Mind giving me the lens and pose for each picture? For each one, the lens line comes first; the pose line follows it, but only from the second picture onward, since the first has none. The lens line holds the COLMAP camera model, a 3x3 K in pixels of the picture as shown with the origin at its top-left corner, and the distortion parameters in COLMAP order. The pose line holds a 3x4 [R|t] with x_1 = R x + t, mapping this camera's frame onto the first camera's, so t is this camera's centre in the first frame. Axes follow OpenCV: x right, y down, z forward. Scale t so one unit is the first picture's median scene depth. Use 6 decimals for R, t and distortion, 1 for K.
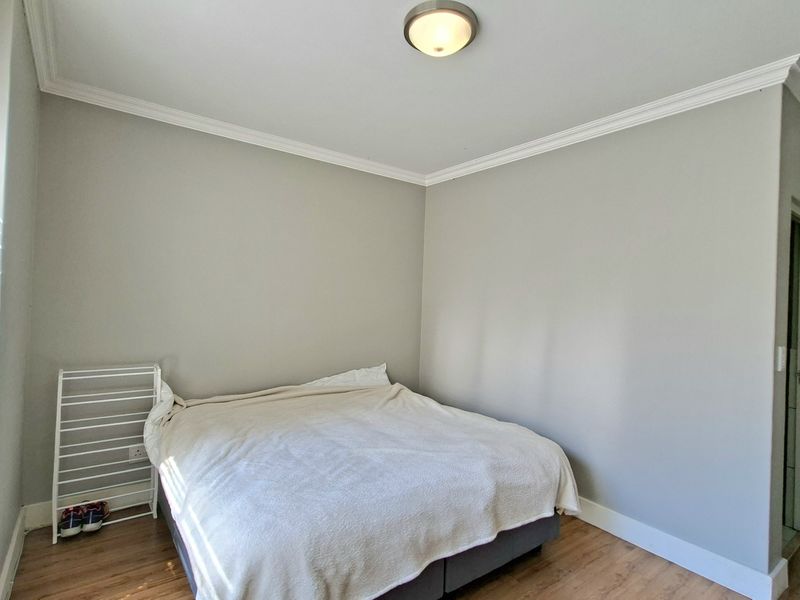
lens RADIAL K [[423.6, 0, 400.0], [0, 423.6, 300.0], [0, 0, 1]] dist [-0.001597, 0.000664]
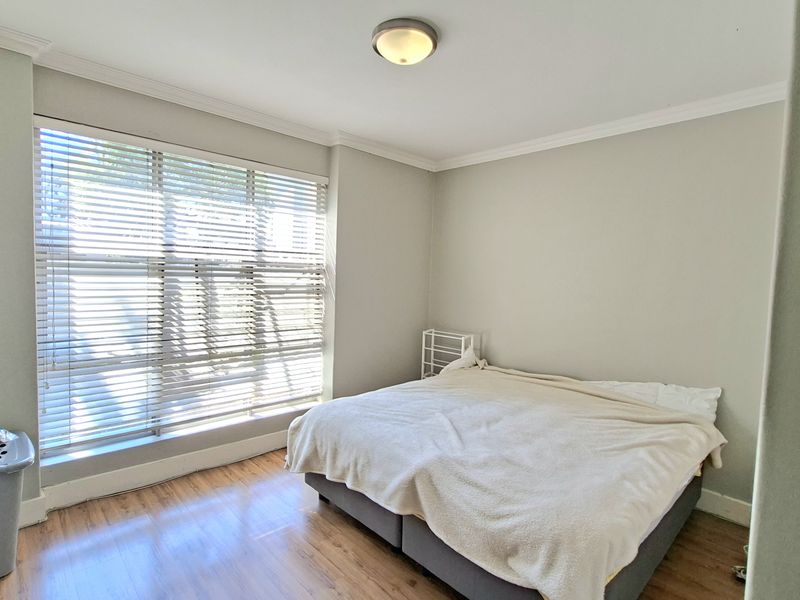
lens RADIAL K [[423.6, 0, 400.0], [0, 423.6, 300.0], [0, 0, 1]] dist [-0.001597, 0.000664]
pose [[0.123398, 0.018868, -0.992178, 0.719233], [-0.028314, 0.999479, 0.015485, 0.016630], [0.991953, 0.026182, 0.123868, 0.511945]]
